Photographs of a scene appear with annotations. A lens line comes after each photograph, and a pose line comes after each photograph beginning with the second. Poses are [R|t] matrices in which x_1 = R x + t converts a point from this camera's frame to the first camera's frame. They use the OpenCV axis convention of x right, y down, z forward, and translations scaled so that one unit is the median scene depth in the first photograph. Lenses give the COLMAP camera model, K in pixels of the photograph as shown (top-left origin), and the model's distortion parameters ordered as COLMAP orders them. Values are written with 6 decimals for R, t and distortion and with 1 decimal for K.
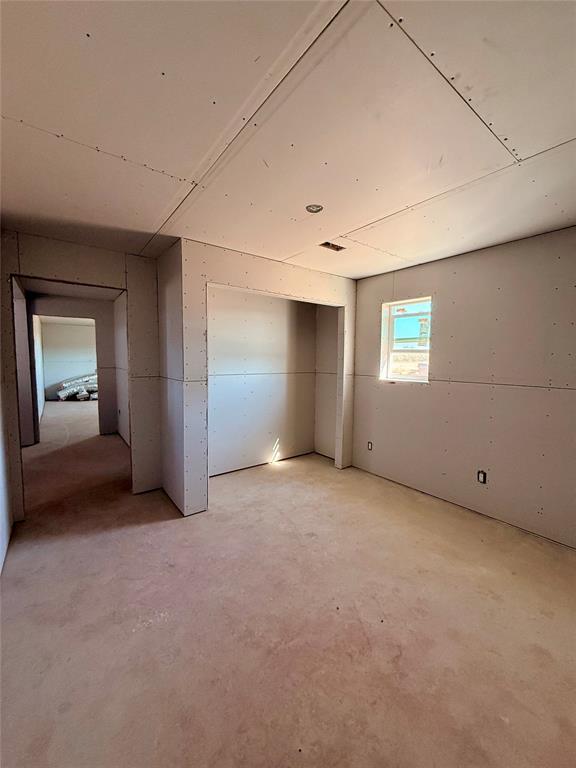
lens RADIAL K [[306.3, 0, 288.2], [0, 306.3, 380.9], [0, 0, 1]] dist [0.002423, 0.000291]
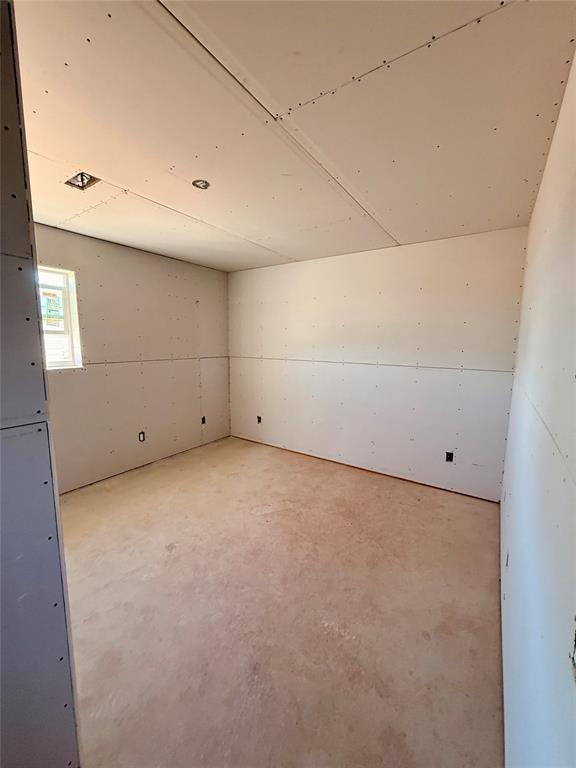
lens RADIAL K [[306.3, 0, 288.2], [0, 306.3, 380.9], [0, 0, 1]] dist [0.002423, 0.000291]
pose [[-0.319624, -0.136898, 0.937603, -0.839121], [0.059559, 0.984649, 0.164070, -0.094028], [-0.945671, 0.108284, -0.306563, 0.960878]]
